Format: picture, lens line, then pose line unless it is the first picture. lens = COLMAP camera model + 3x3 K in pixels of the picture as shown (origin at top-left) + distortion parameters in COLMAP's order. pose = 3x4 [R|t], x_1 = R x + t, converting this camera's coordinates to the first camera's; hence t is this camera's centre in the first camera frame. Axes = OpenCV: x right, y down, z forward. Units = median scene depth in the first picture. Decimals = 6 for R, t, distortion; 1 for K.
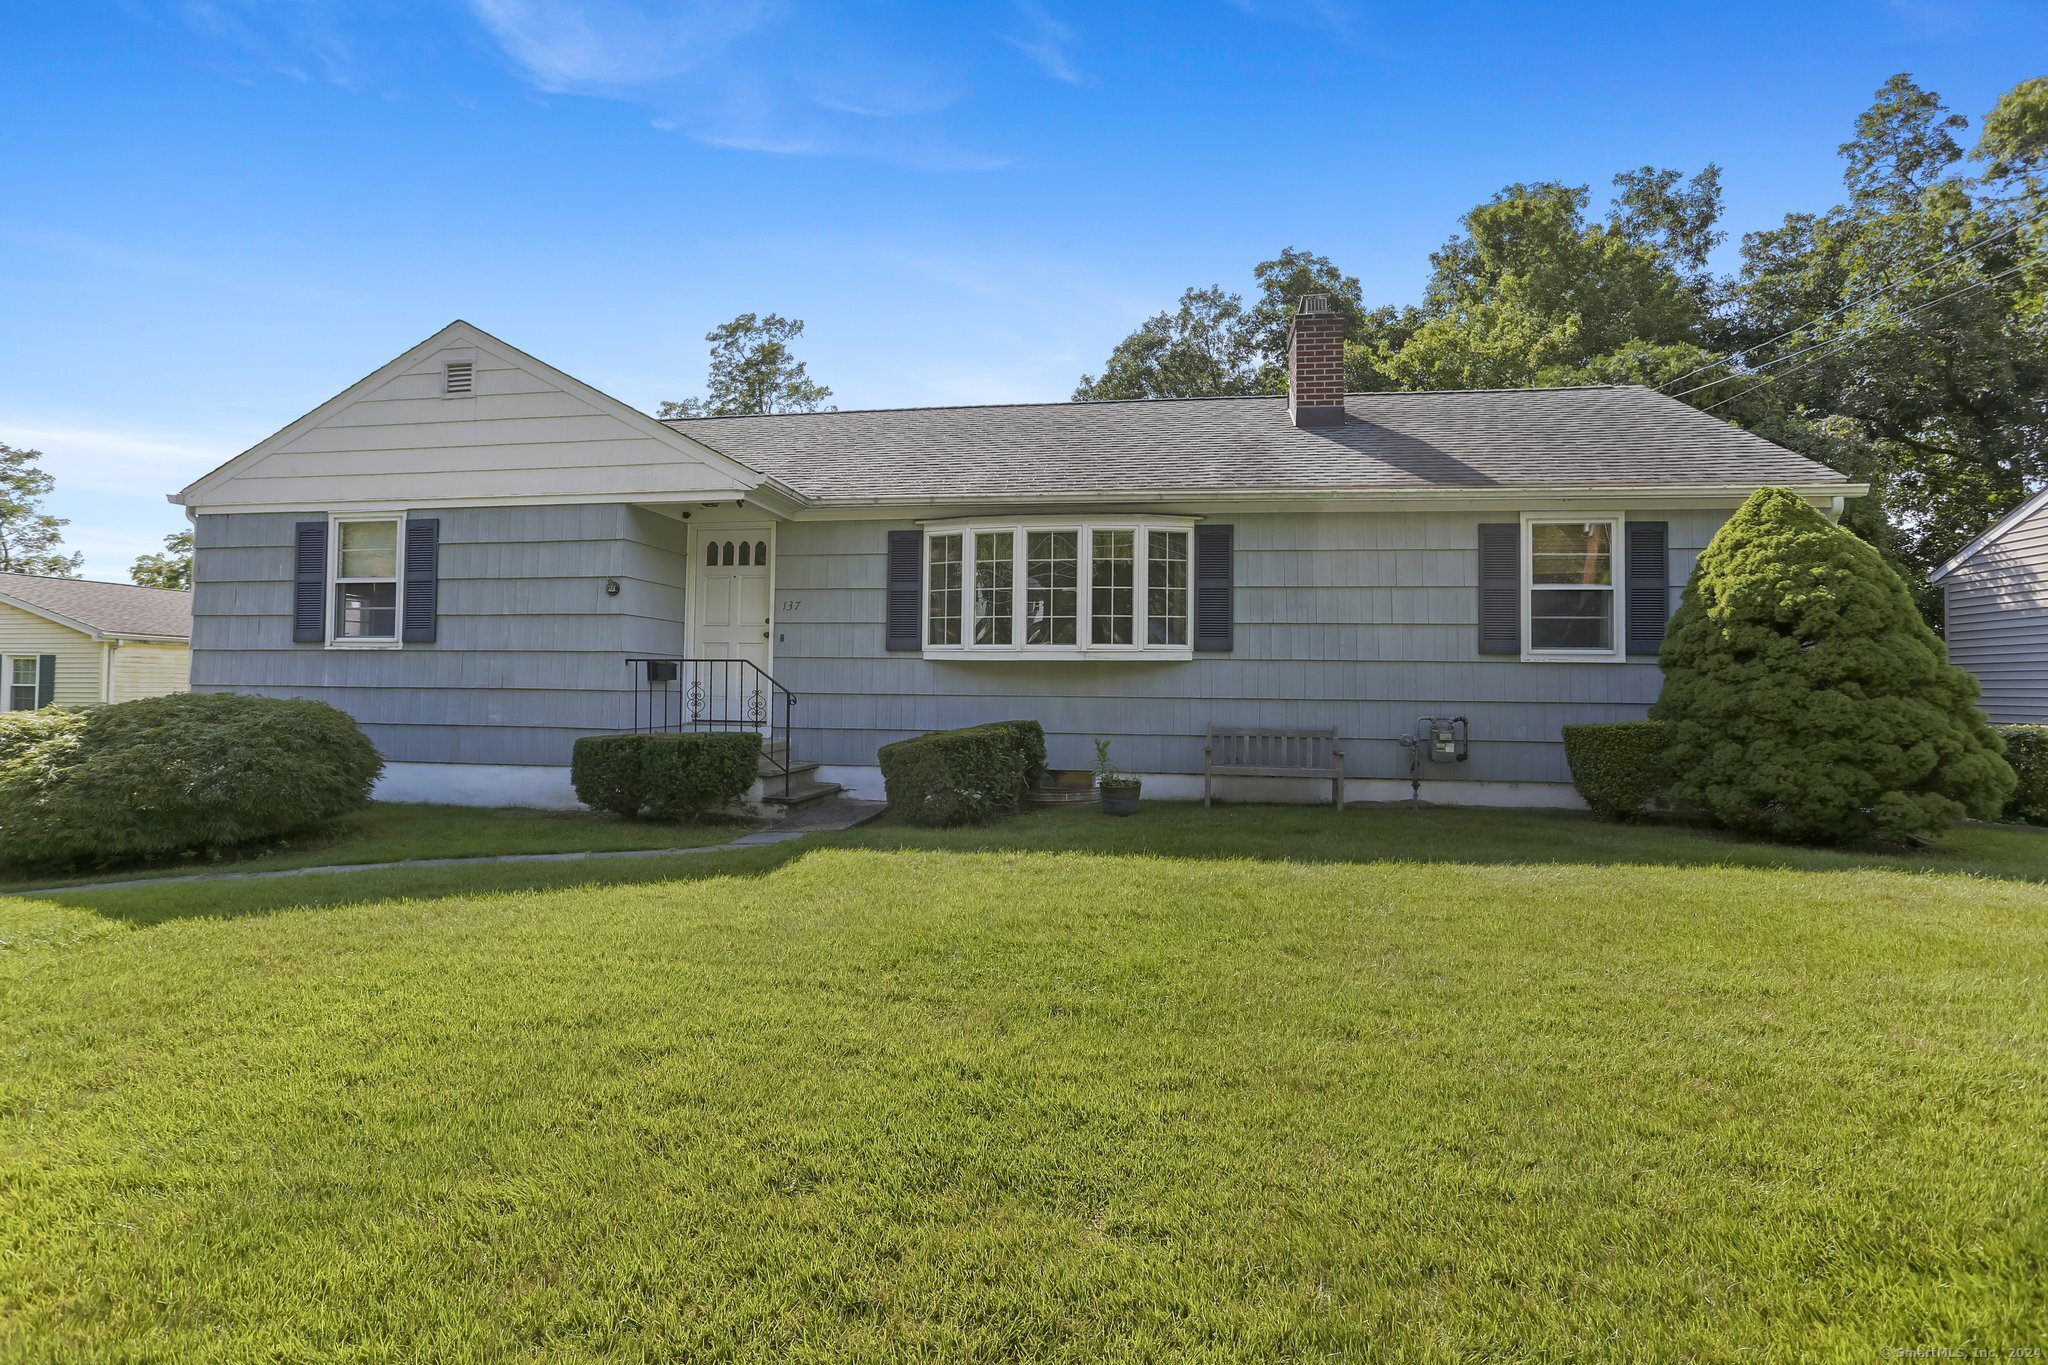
lens RADIAL K [[993.4, 0, 1029.9], [0, 993.4, 681.8], [0, 0, 1]] dist [-0.039347, 0.019621]
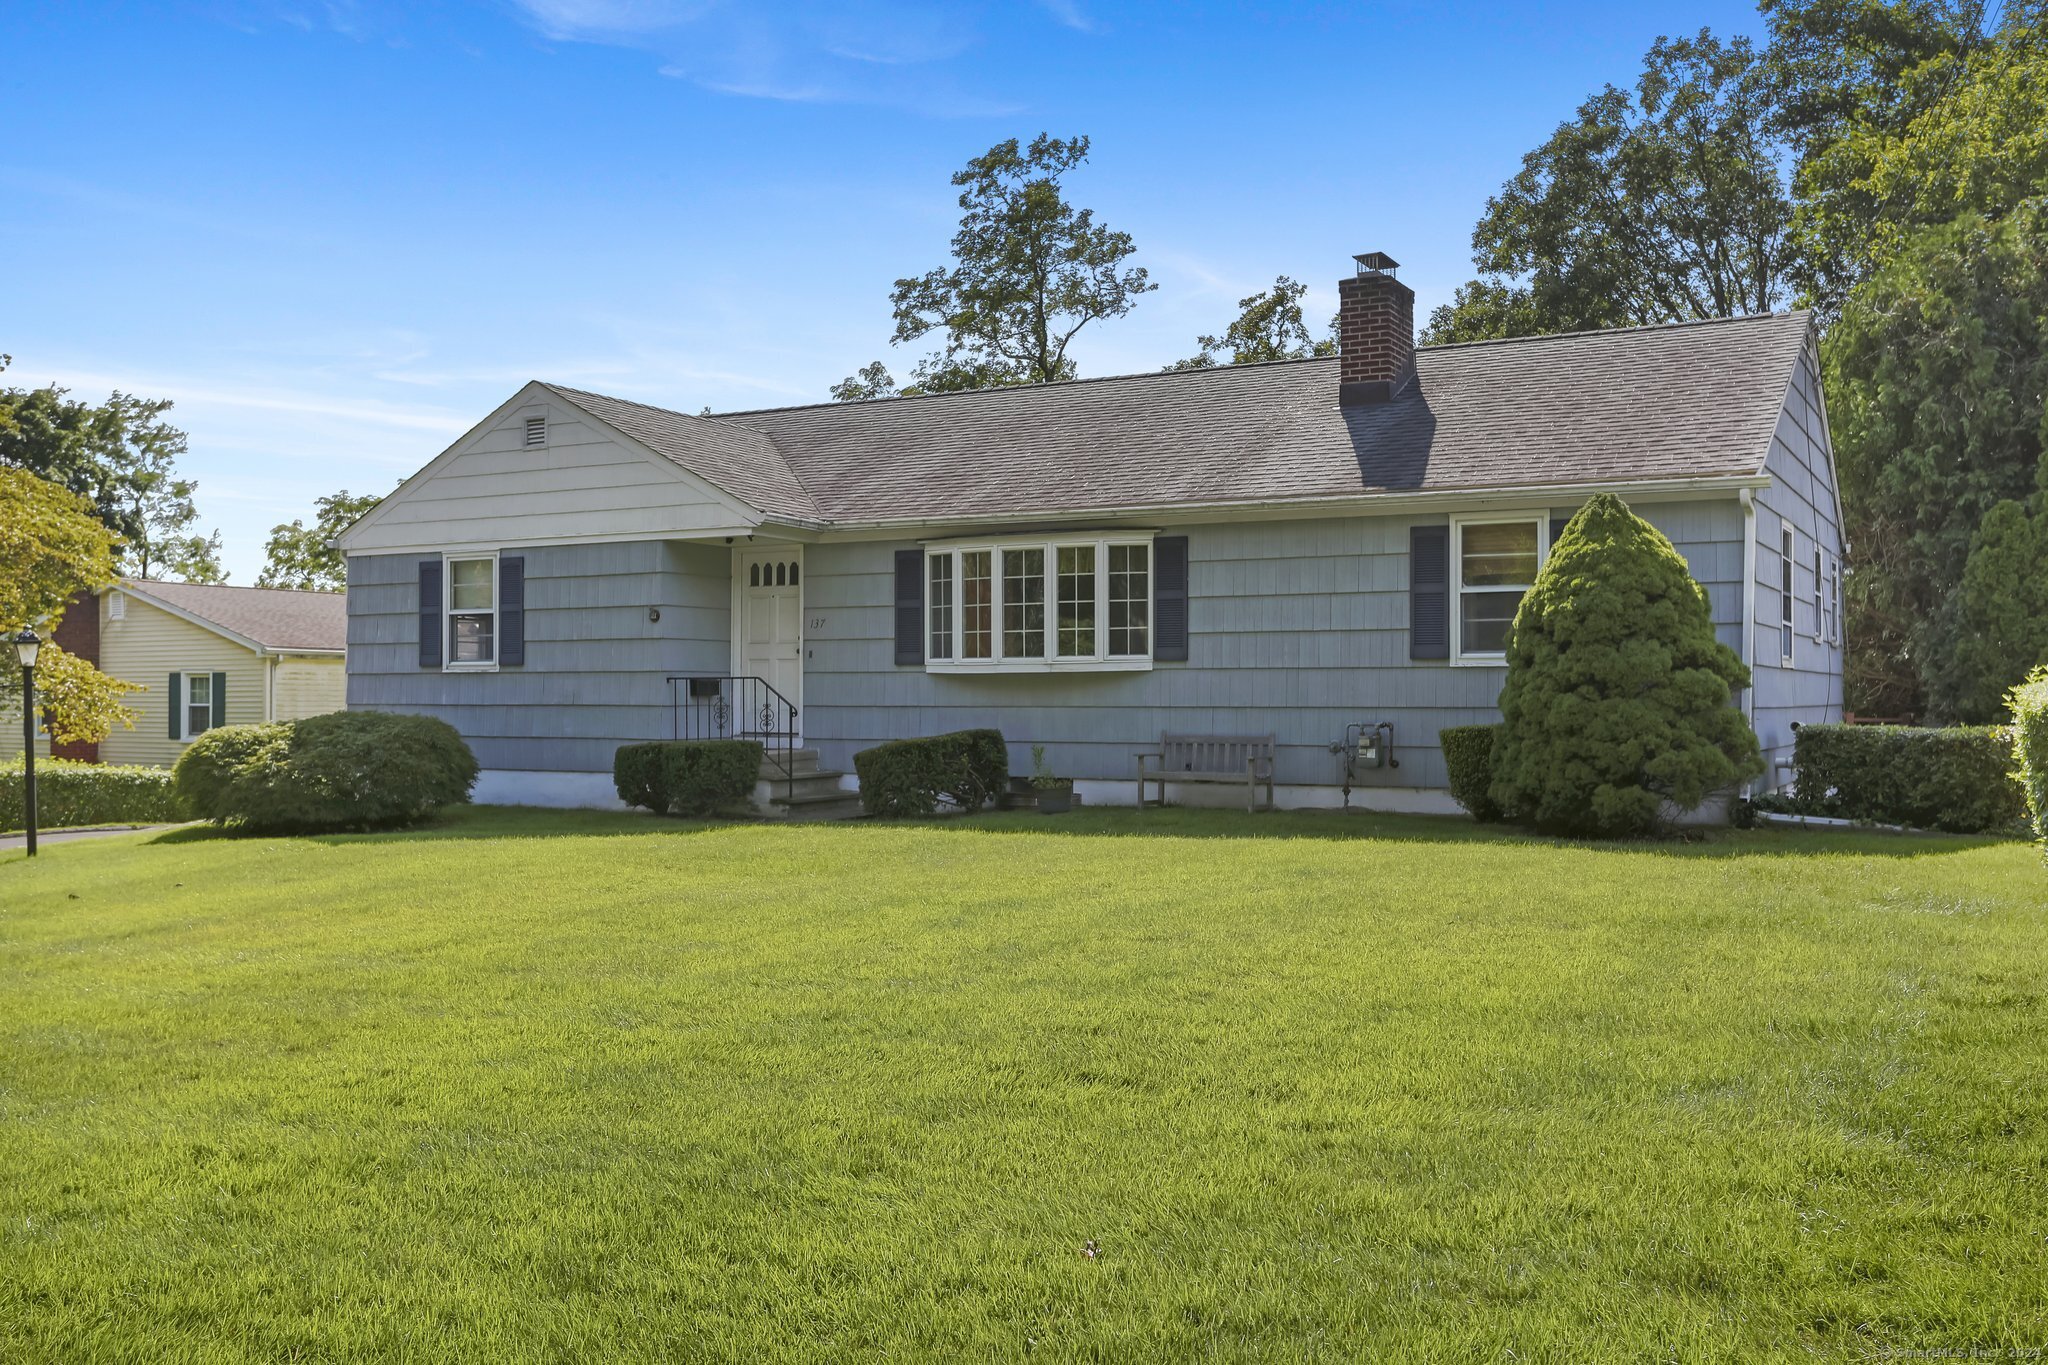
lens RADIAL K [[1872.5, 0, 1030.2], [0, 1872.5, 723.9], [0, 0, 1]] dist [0.095267, -0.425654]
pose [[0.937506, -0.007227, -0.347893, 0.719361], [0.015045, 0.999691, 0.019774, -0.006043], [0.347643, -0.023772, 0.937326, -0.862492]]
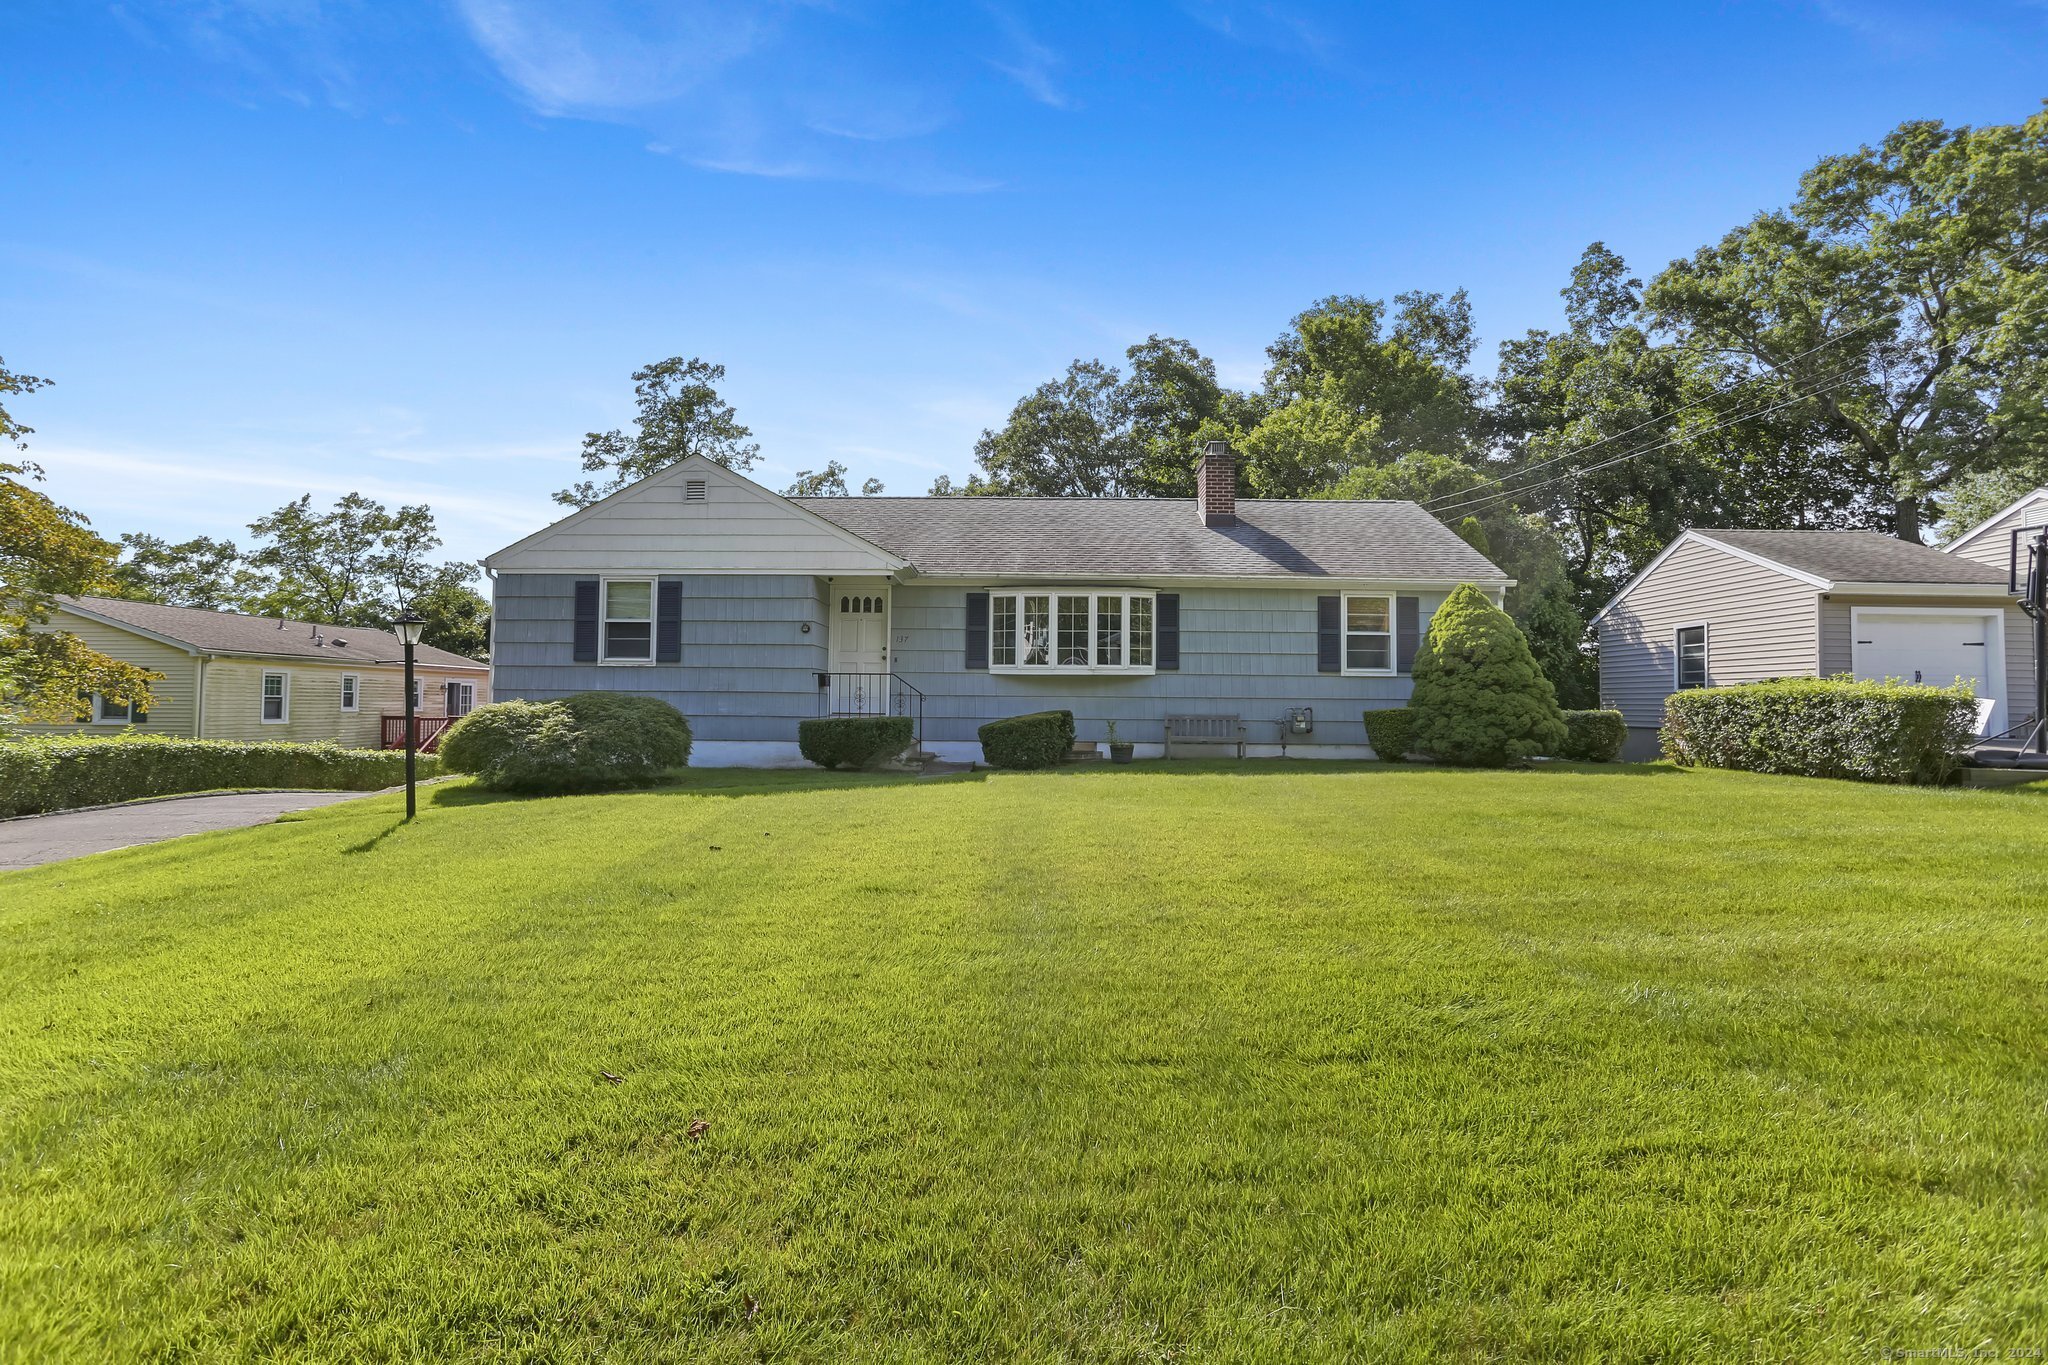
lens RADIAL K [[1013.8, 0, 1022.6], [0, 1013.8, 670.4], [0, 0, 1]] dist [-0.055711, 0.039183]
pose [[0.987802, 0.002670, 0.155693, -0.323507], [0.001309, 0.999675, -0.025445, 0.014366], [-0.155710, 0.025338, 0.987478, -0.650009]]
